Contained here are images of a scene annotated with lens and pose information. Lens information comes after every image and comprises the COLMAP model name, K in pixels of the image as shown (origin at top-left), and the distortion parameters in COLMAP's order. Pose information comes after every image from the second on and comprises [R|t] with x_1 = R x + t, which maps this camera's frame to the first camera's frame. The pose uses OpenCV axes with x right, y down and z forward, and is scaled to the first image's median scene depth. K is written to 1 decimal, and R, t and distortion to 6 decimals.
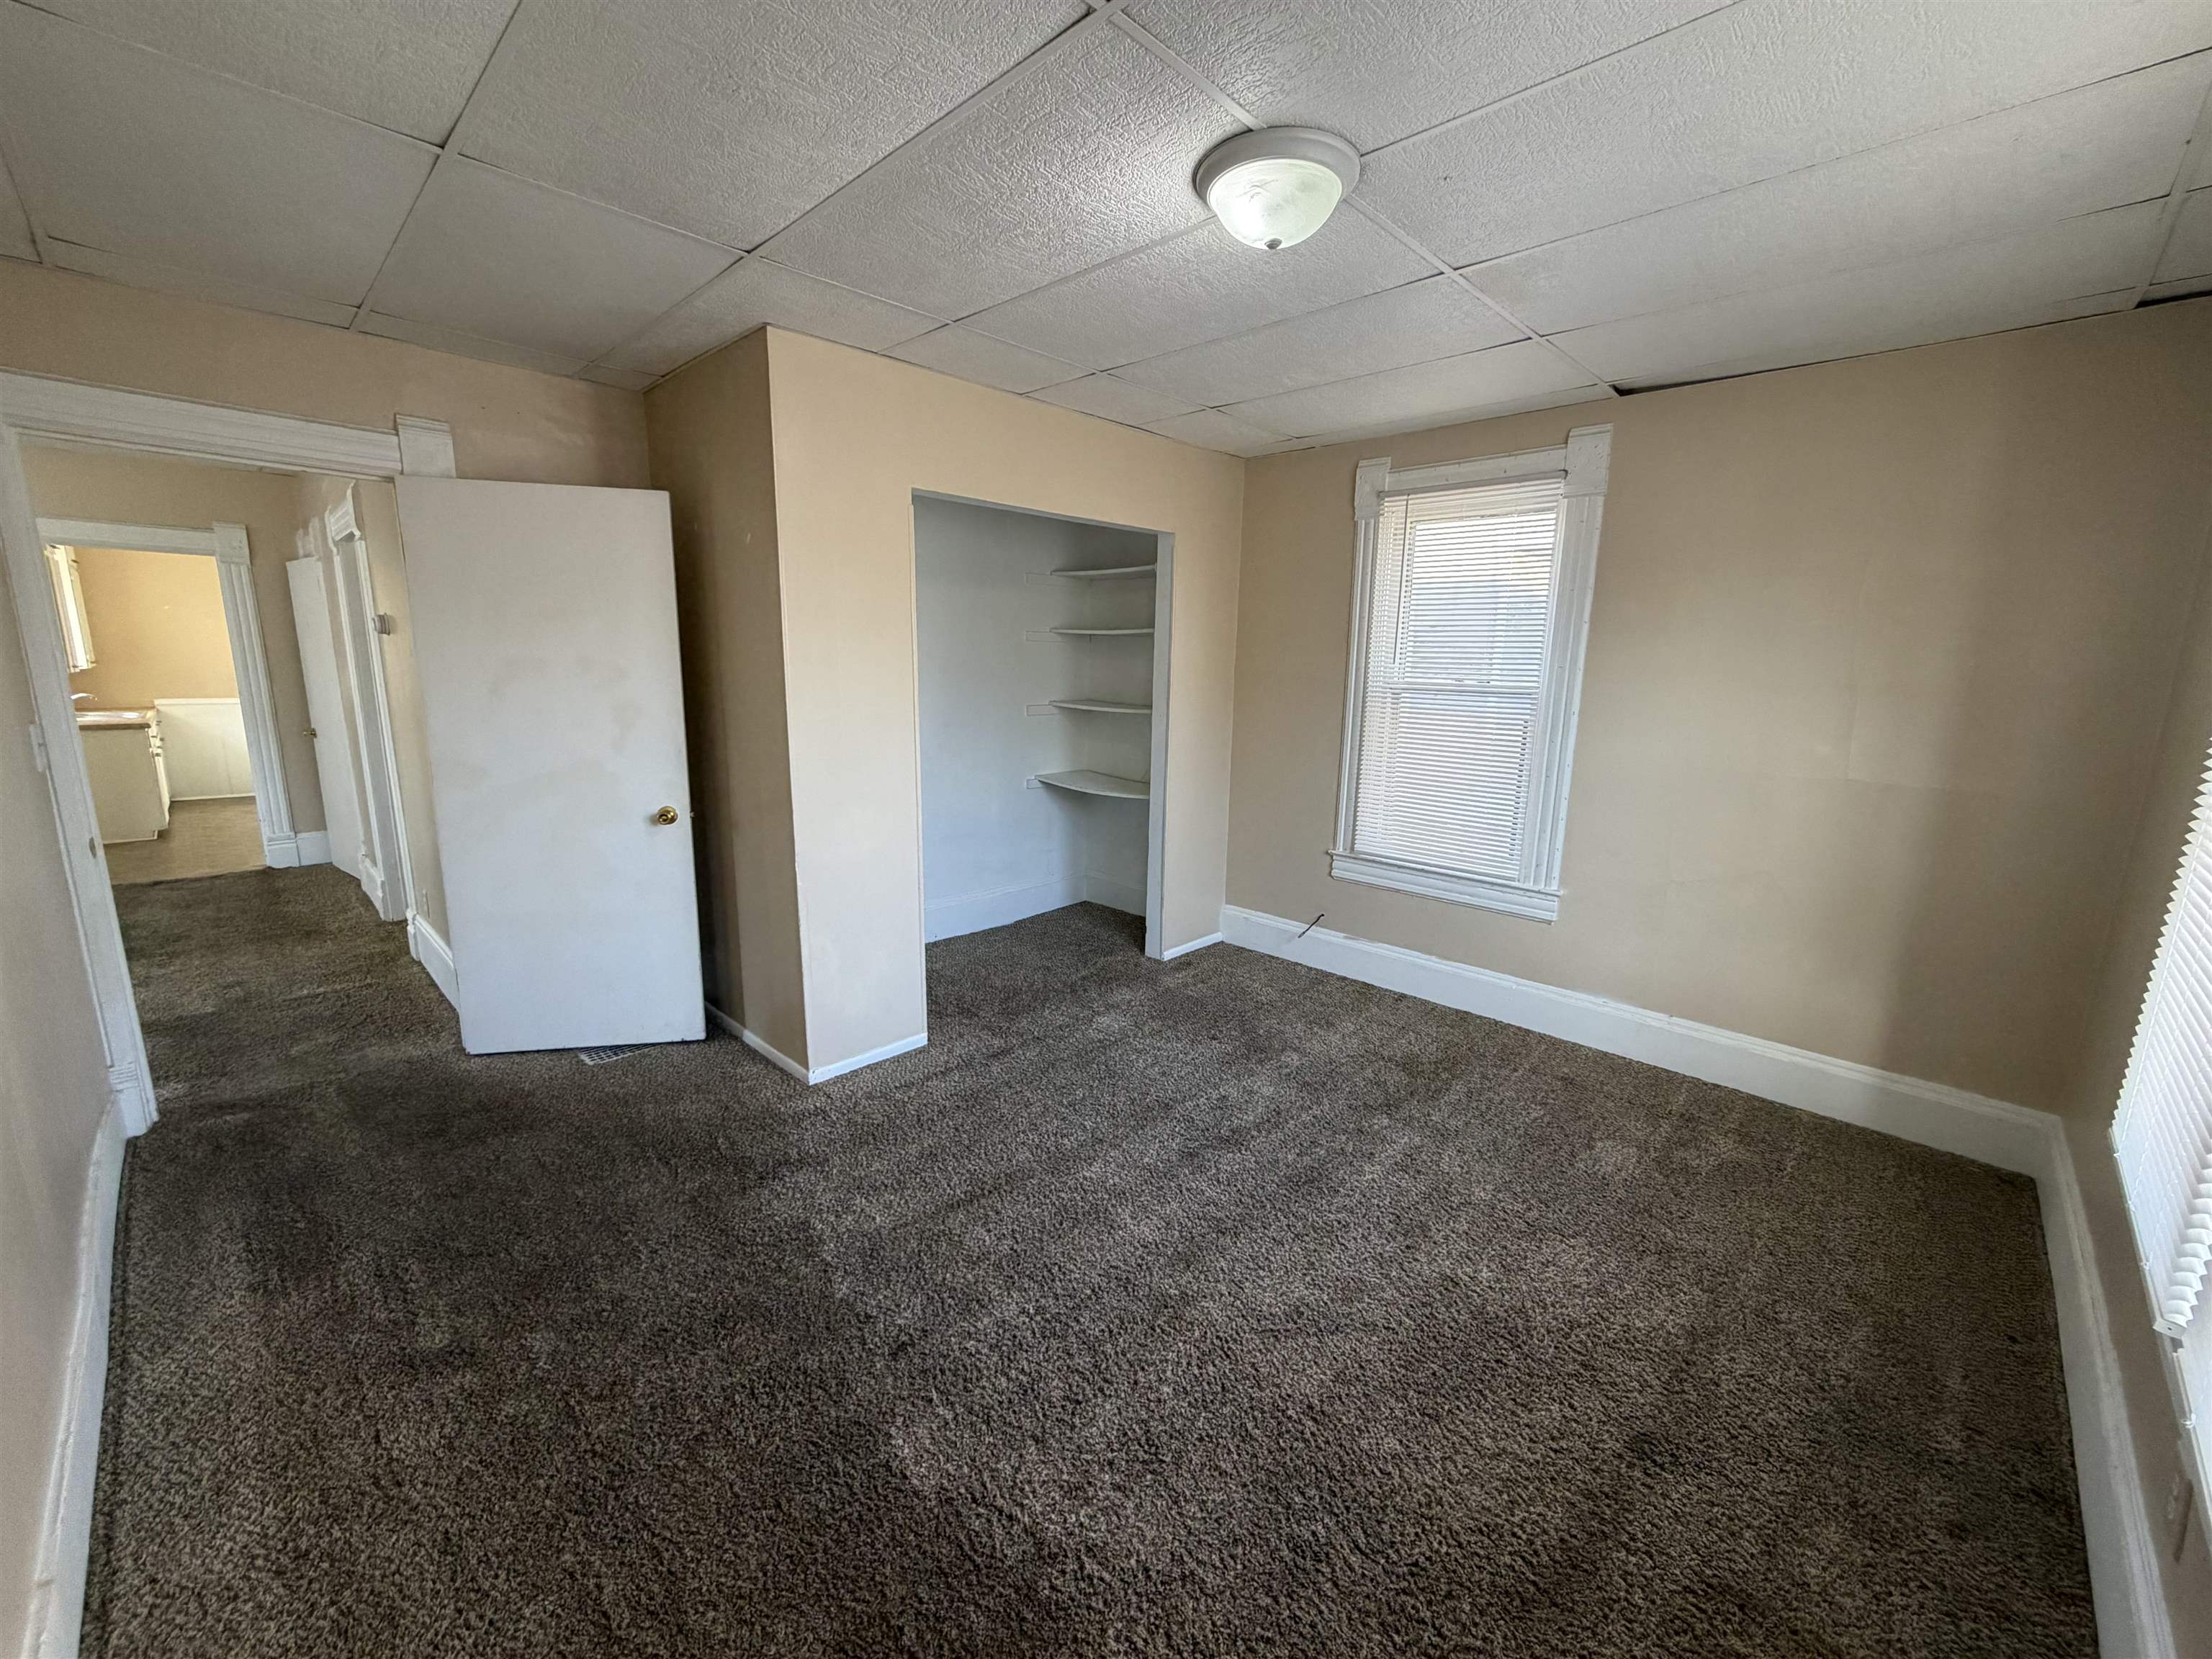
lens RADIAL K [[883.8, 0, 1104.4], [0, 883.8, 830.4], [0, 0, 1]] dist [0.002967, 0.000268]
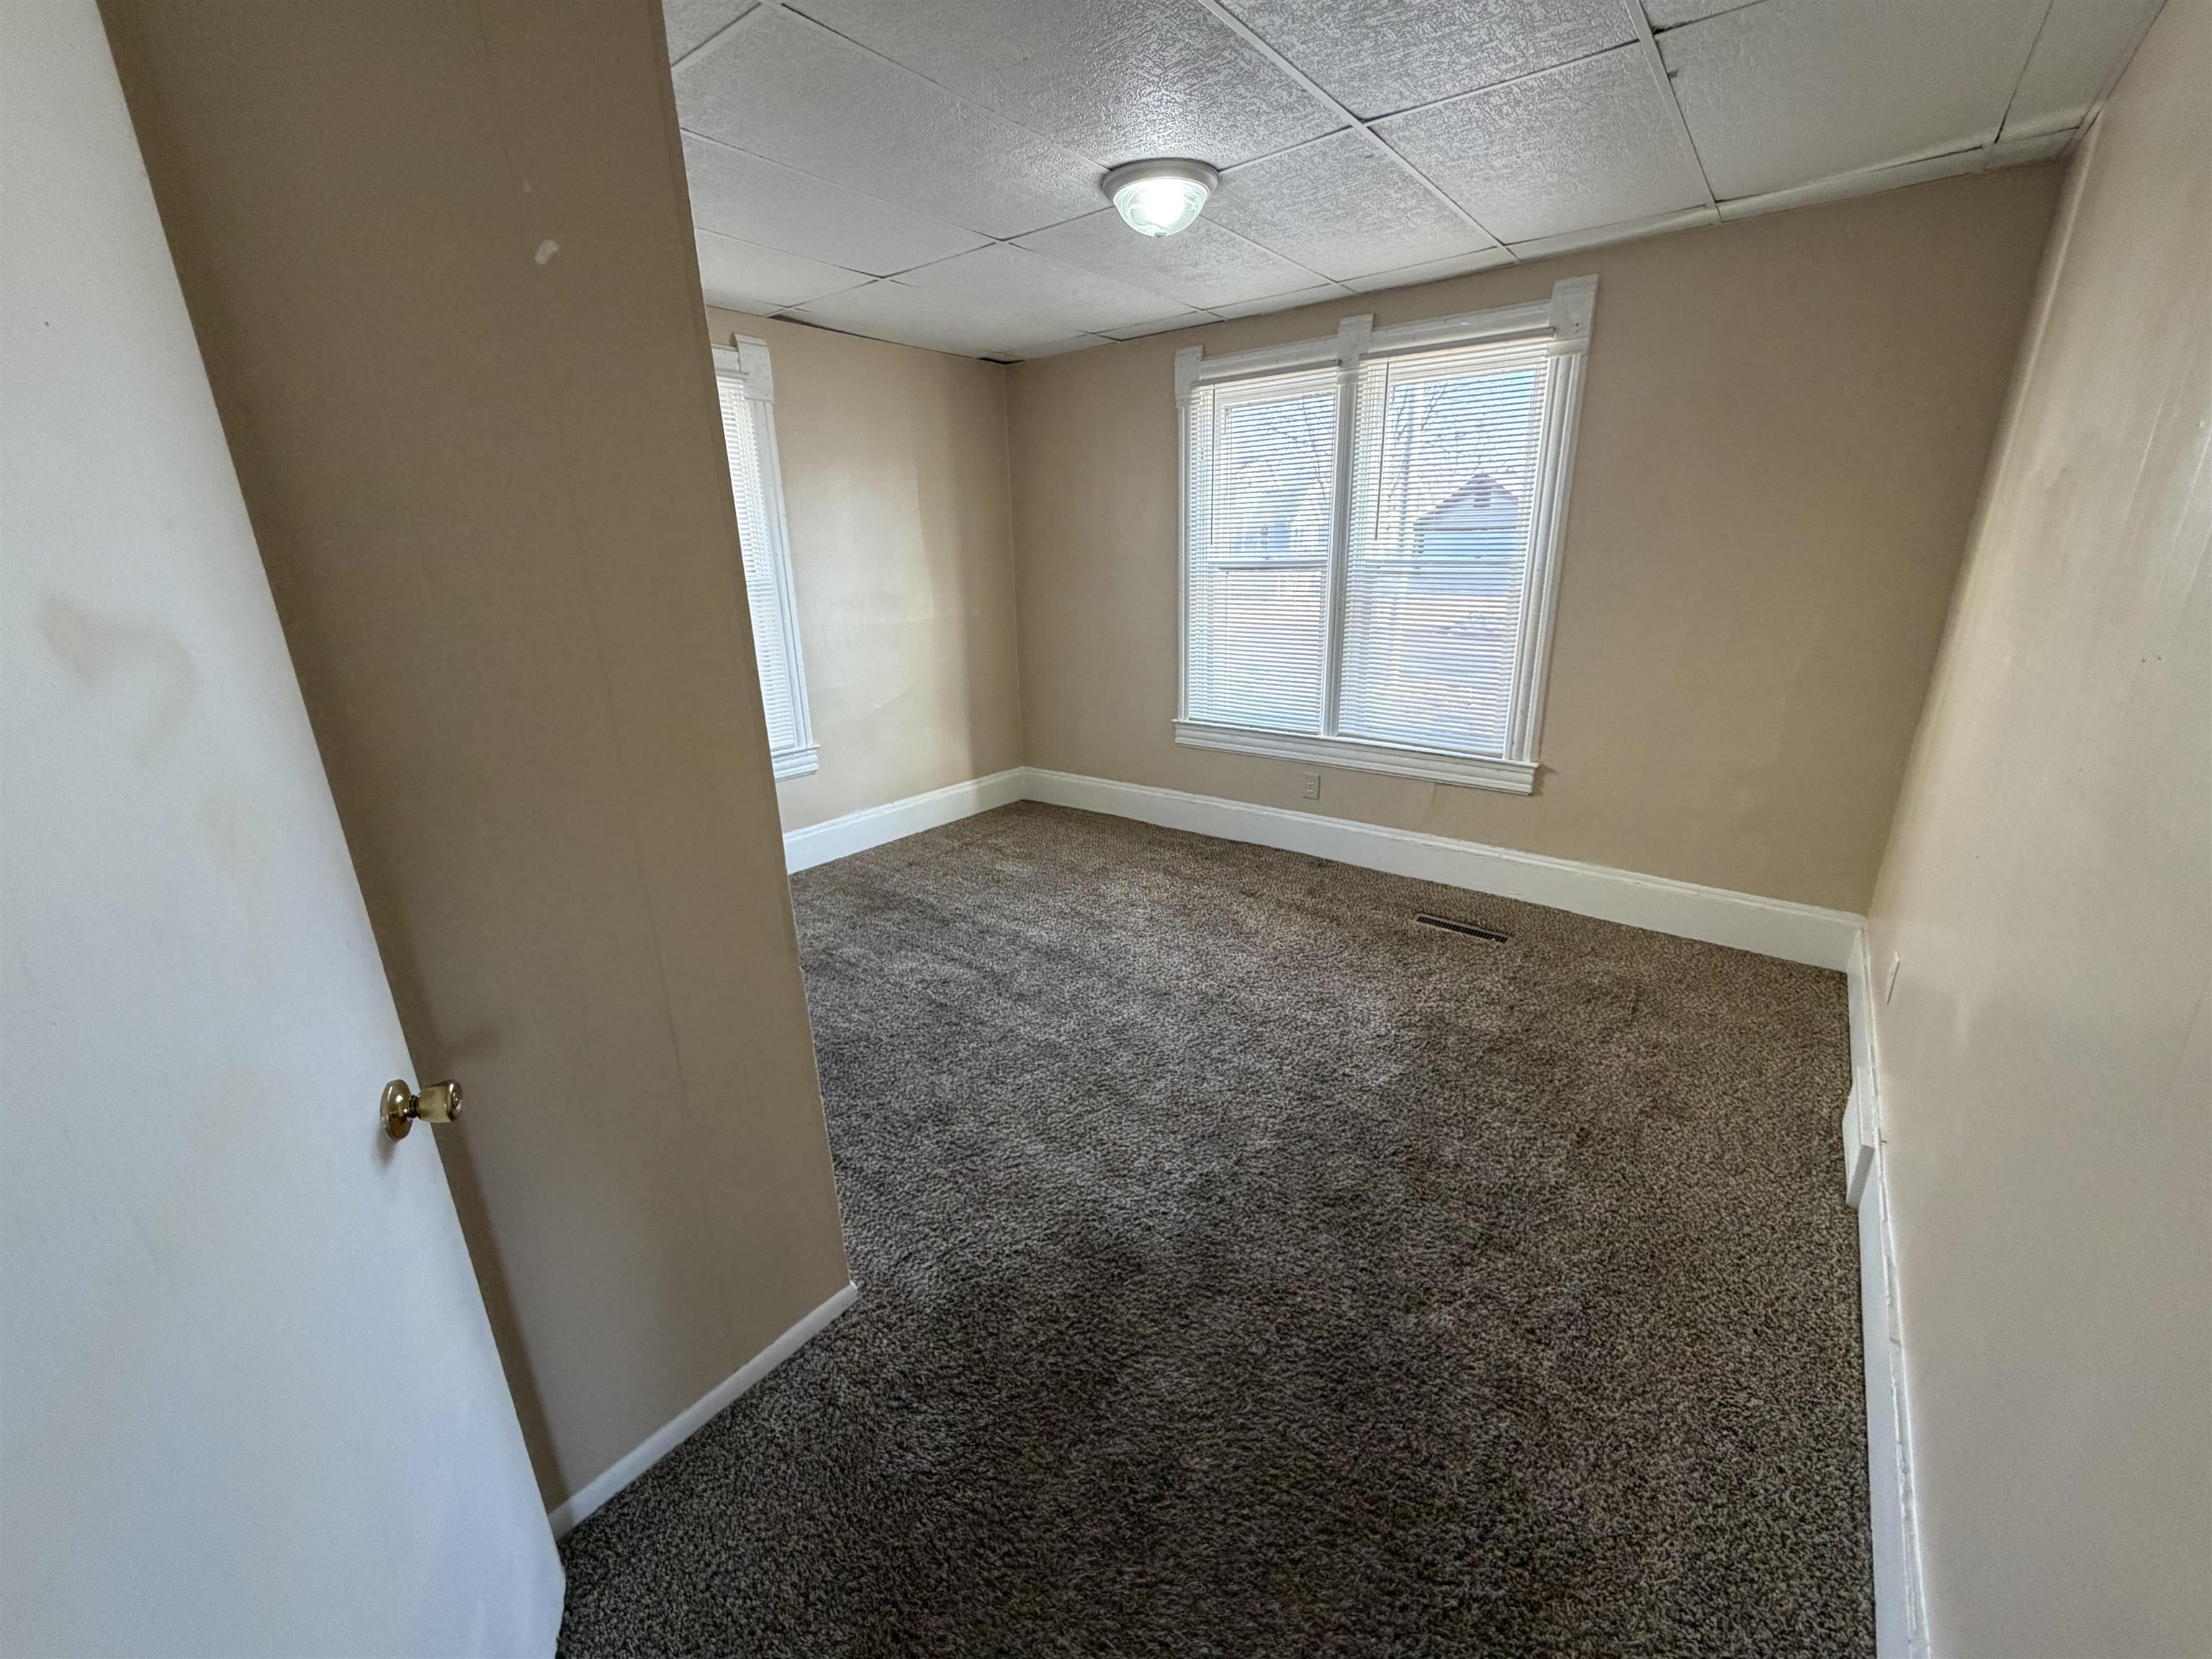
lens RADIAL K [[883.8, 0, 1104.4], [0, 883.8, 830.4], [0, 0, 1]] dist [0.002967, 0.000268]
pose [[-0.110937, -0.321021, 0.940552, -0.880843], [0.203670, 0.918964, 0.337675, -0.188330], [-0.972734, 0.229023, -0.036565, 0.844434]]
